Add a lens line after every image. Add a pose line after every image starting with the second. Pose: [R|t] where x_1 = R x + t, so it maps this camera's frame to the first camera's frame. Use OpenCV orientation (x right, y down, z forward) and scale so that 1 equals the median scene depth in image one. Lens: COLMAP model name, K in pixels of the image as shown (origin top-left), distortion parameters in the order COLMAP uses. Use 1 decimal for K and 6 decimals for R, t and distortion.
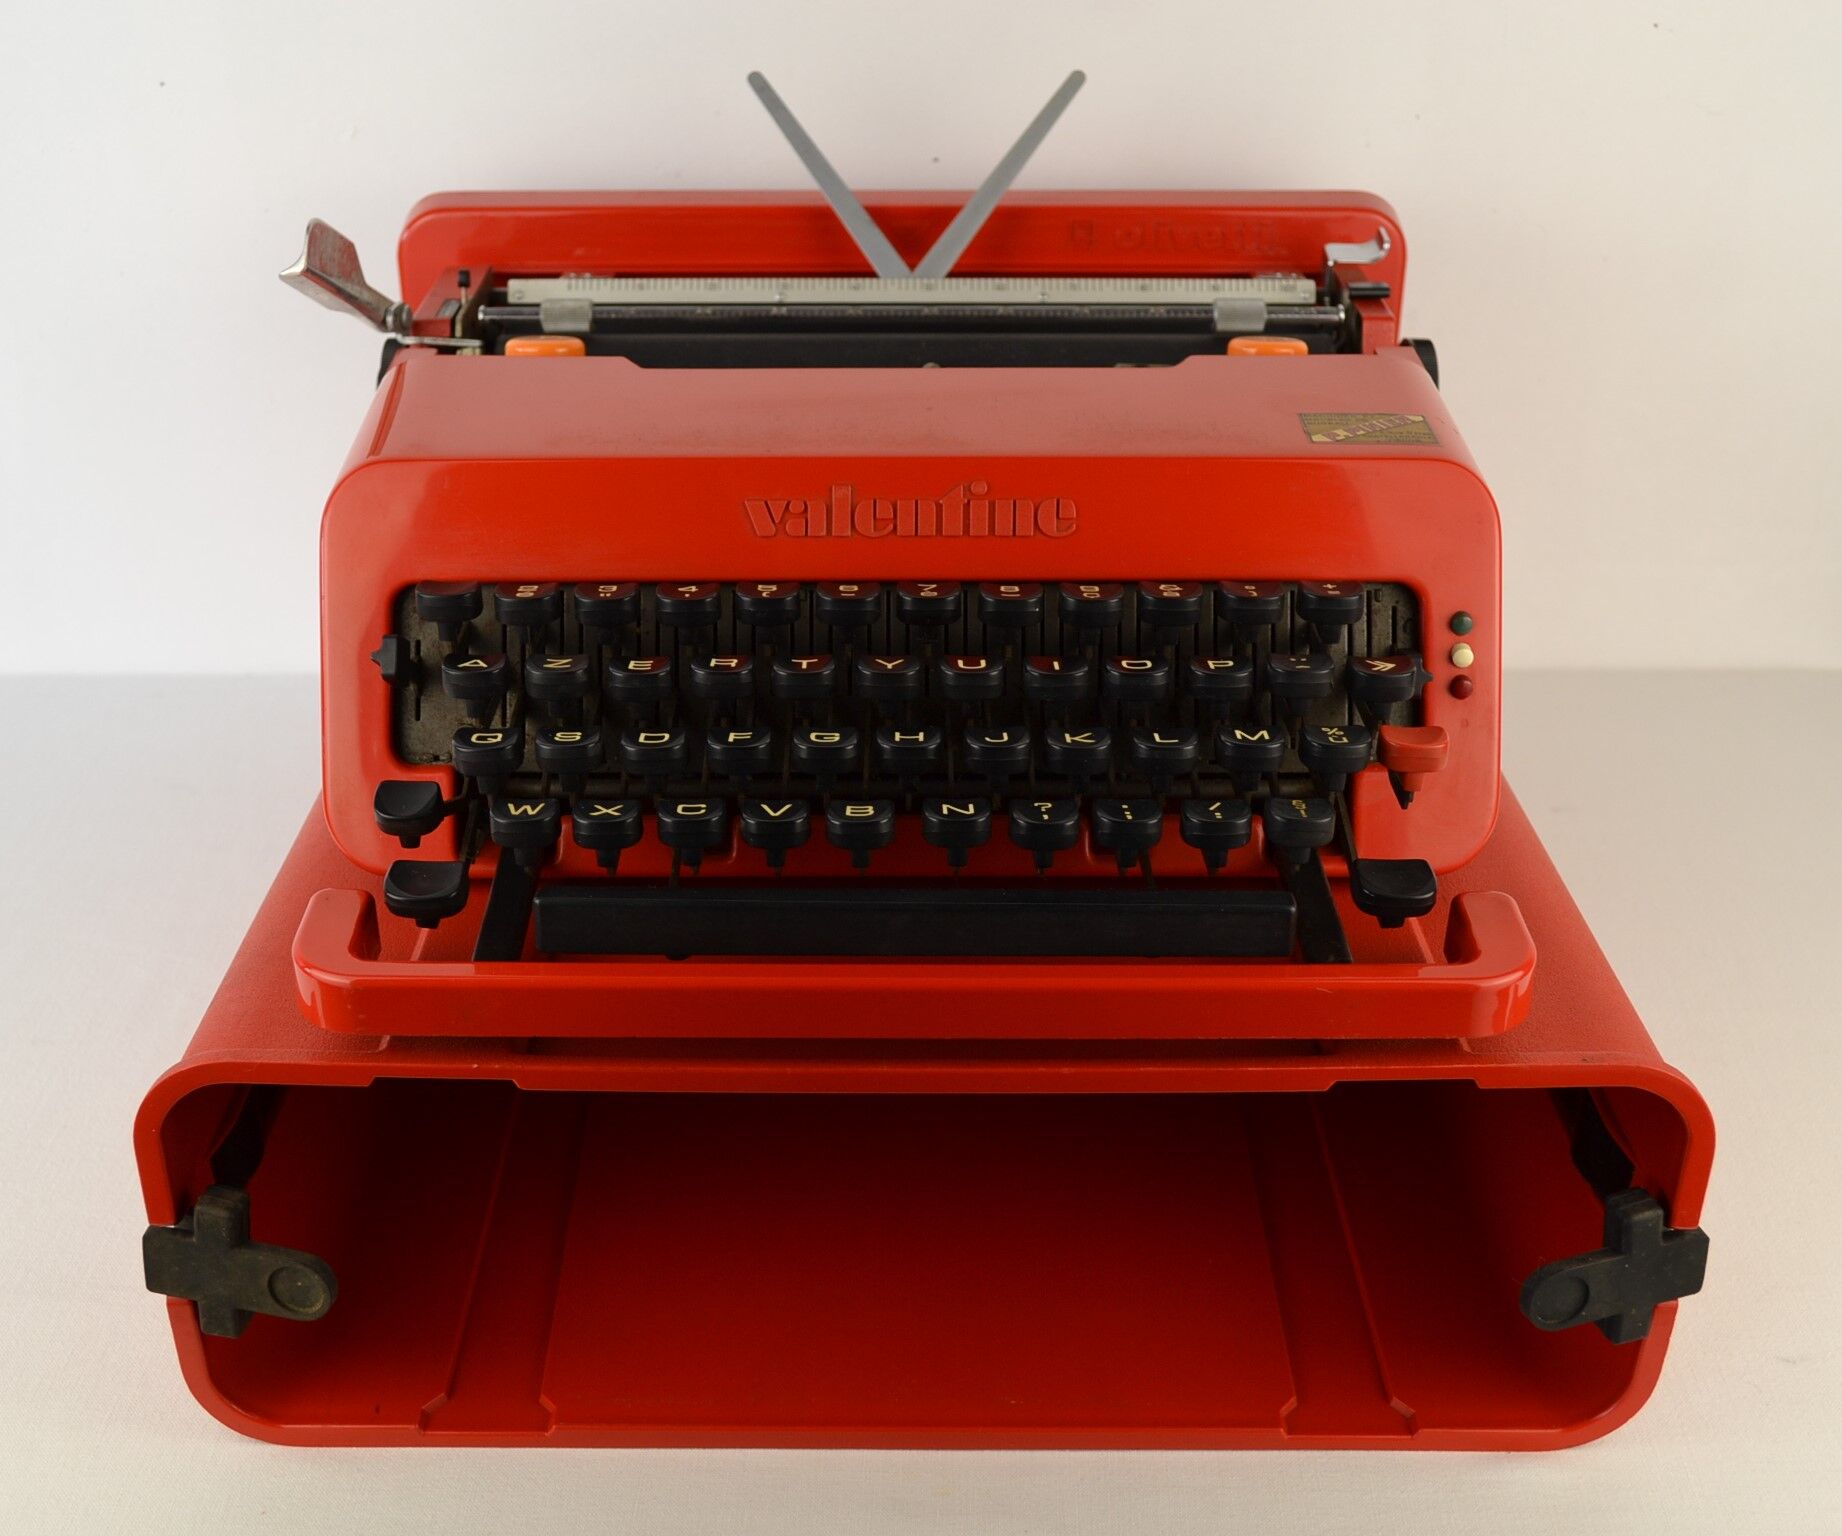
lens RADIAL K [[2271.4, 0, 879.8], [0, 2271.4, 766.0], [0, 0, 1]] dist [-0.035758, 0.003551]
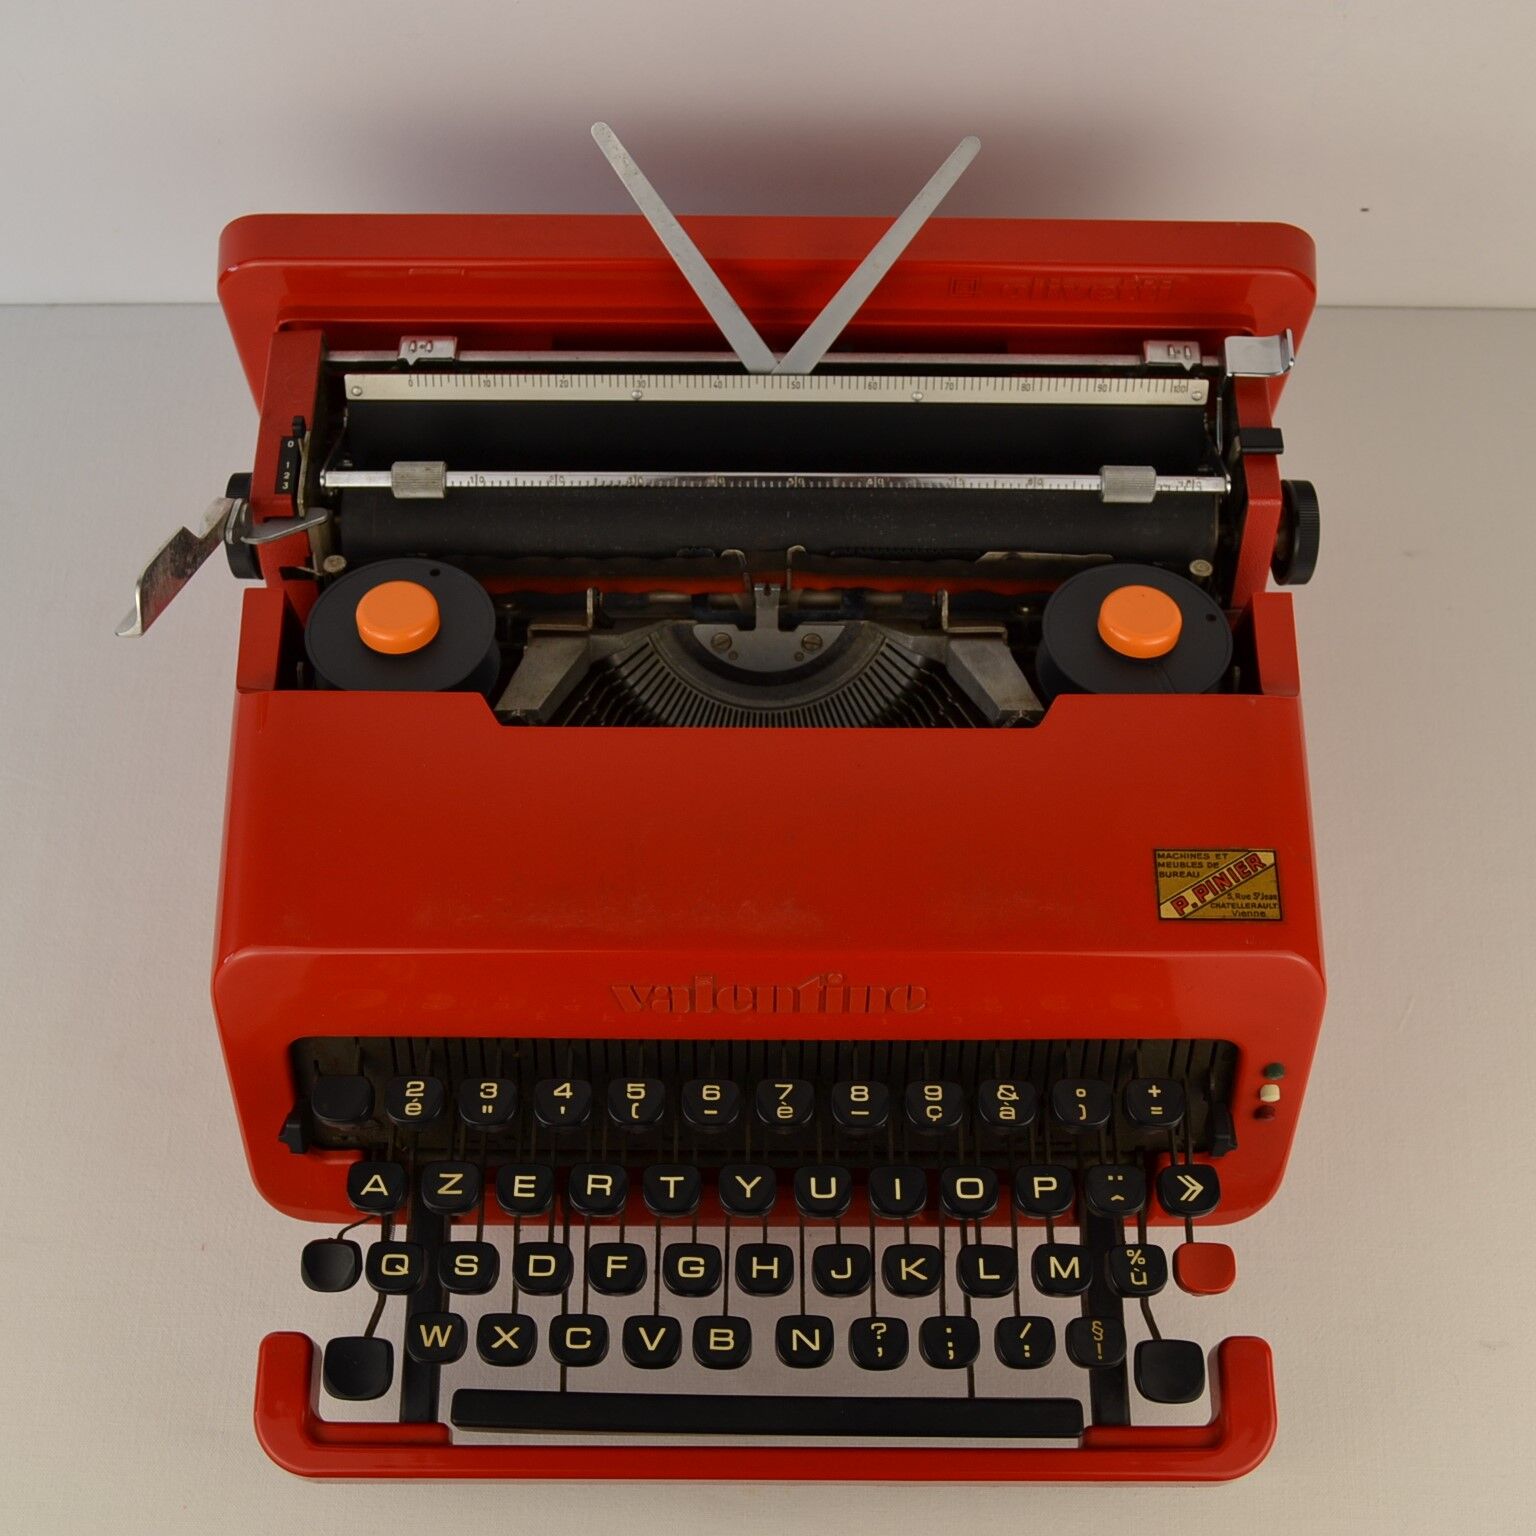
lens RADIAL K [[2062.3, 0, 768.0], [0, 2062.3, 768.0], [0, 0, 1]] dist [-0.065182, -0.057118]
pose [[0.999941, 0.003217, 0.010361, 0.002578], [-0.008744, 0.804332, 0.594116, -0.745565], [-0.006422, -0.594172, 0.804312, 0.287162]]
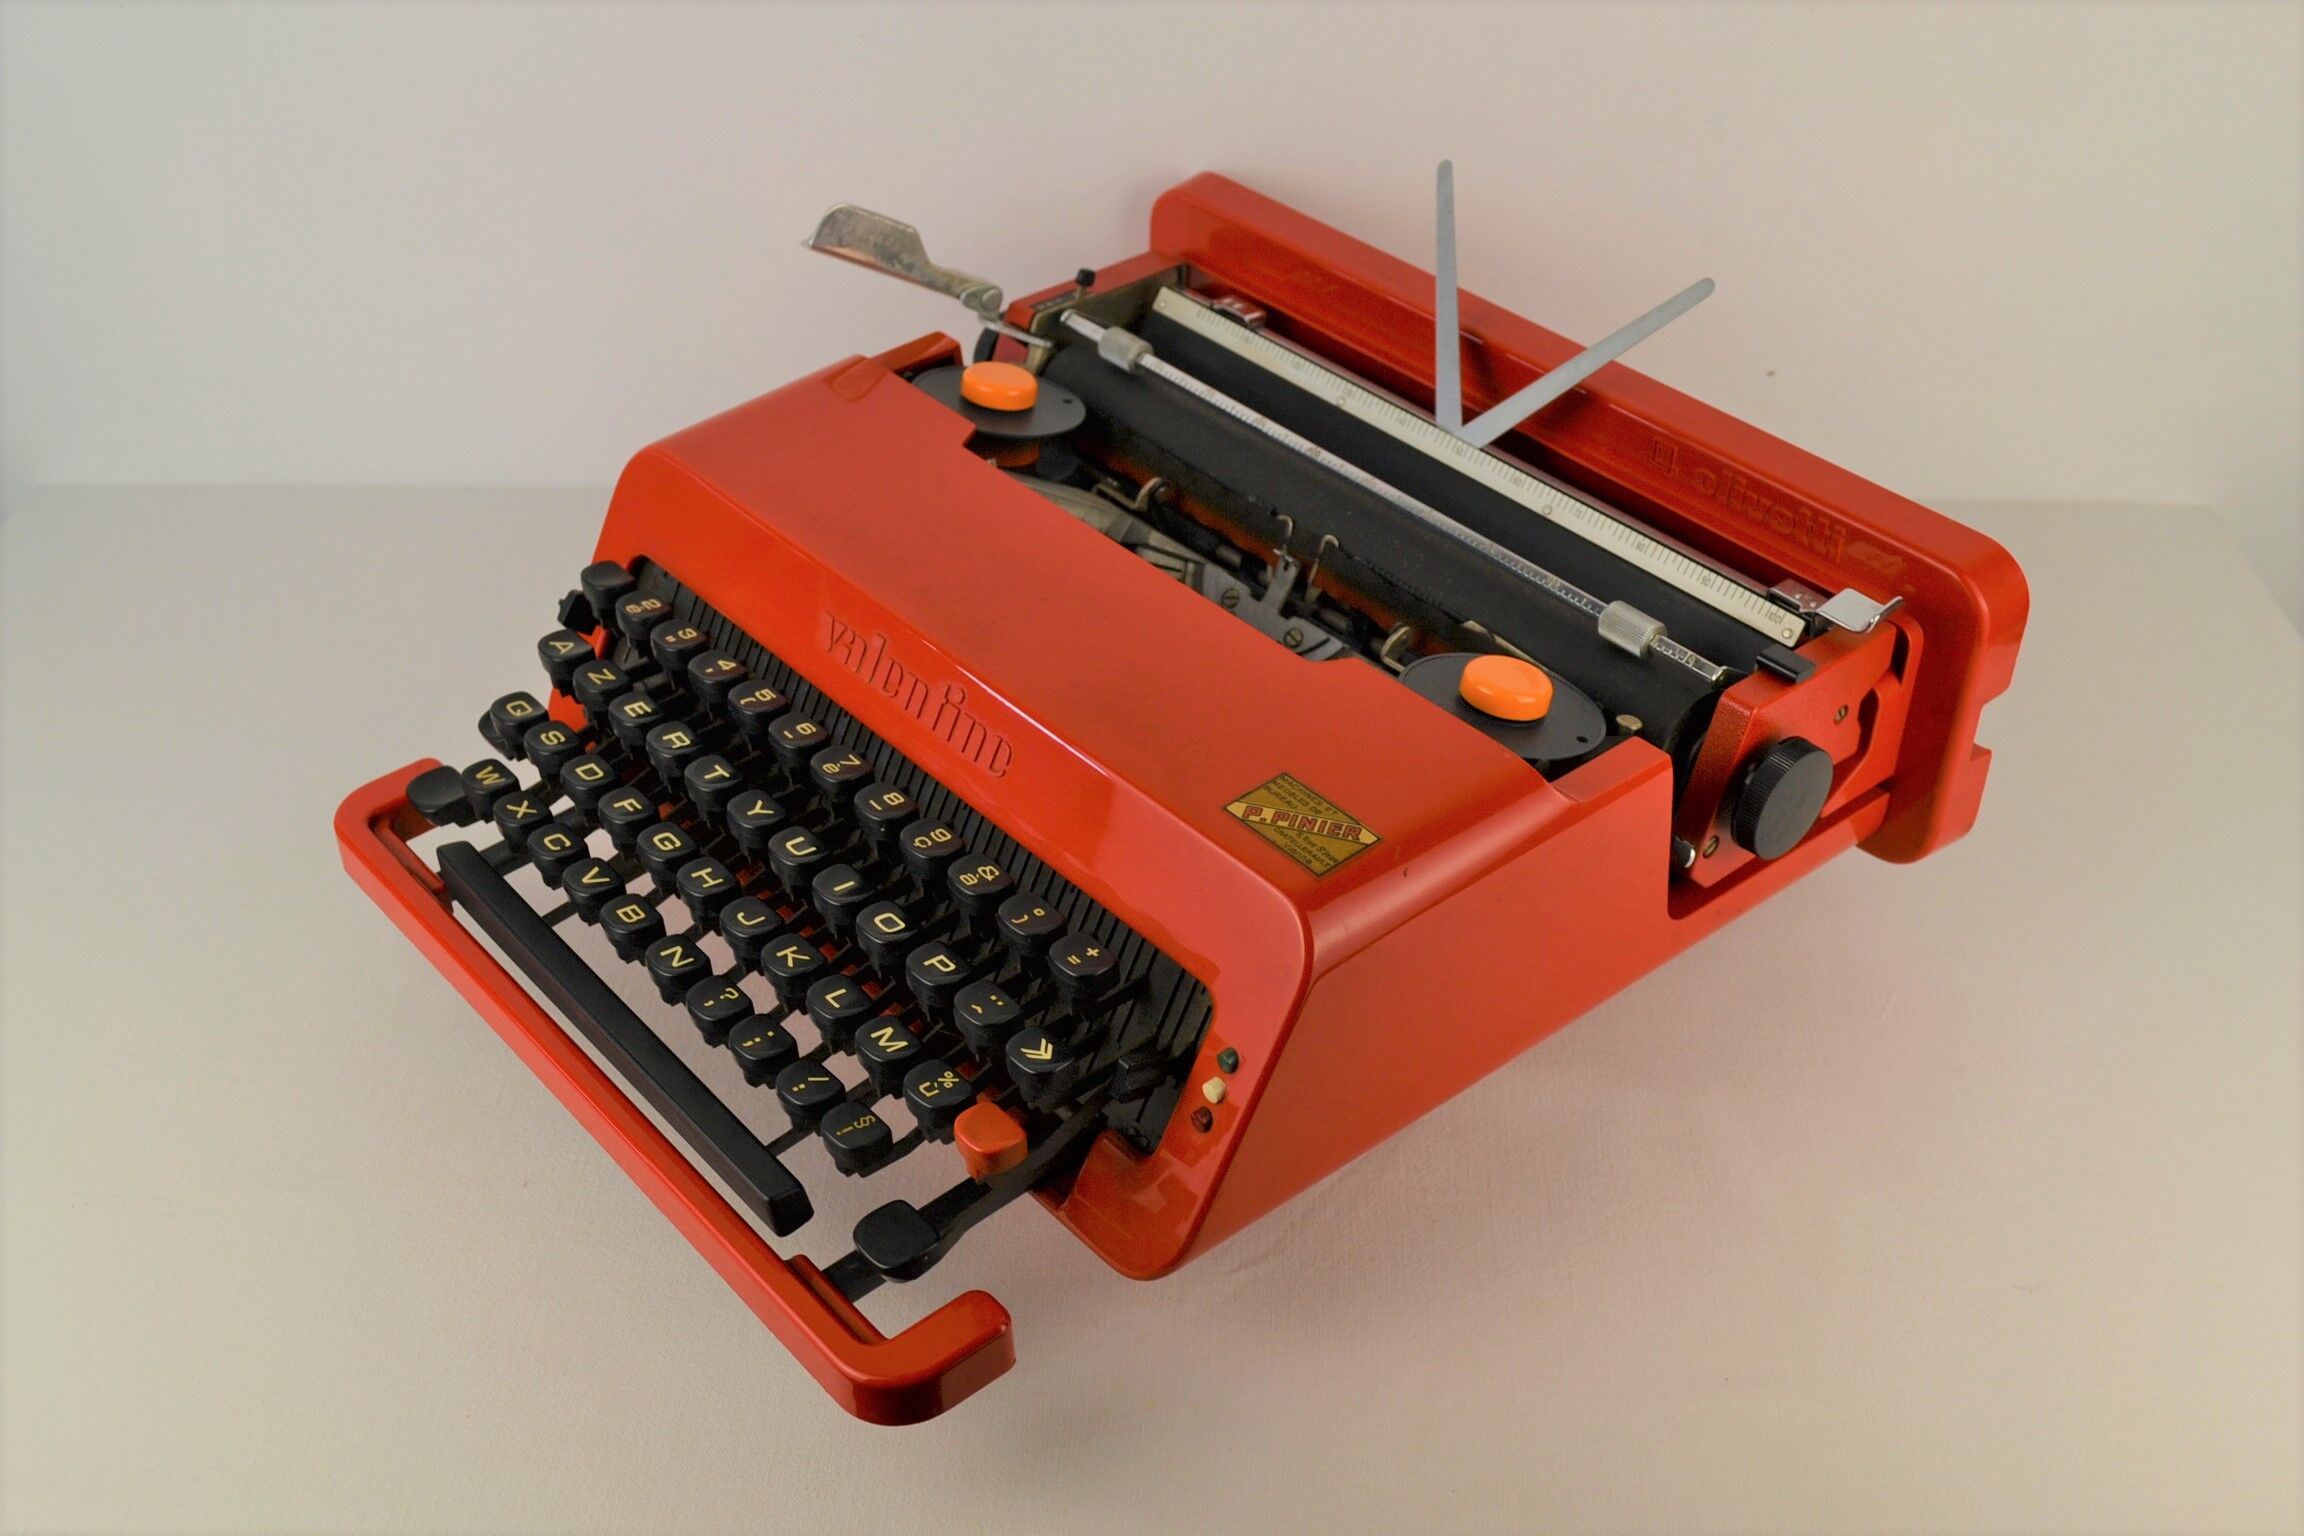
lens RADIAL K [[2476.3, 0, 1152.0], [0, 2476.3, 768.0], [0, 0, 1]] dist [-0.007280, -0.001827]
pose [[0.647943, 0.457478, -0.609003, 0.771767], [-0.354756, 0.888780, 0.290205, -0.435929], [0.674032, 0.028011, 0.738171, 0.232763]]
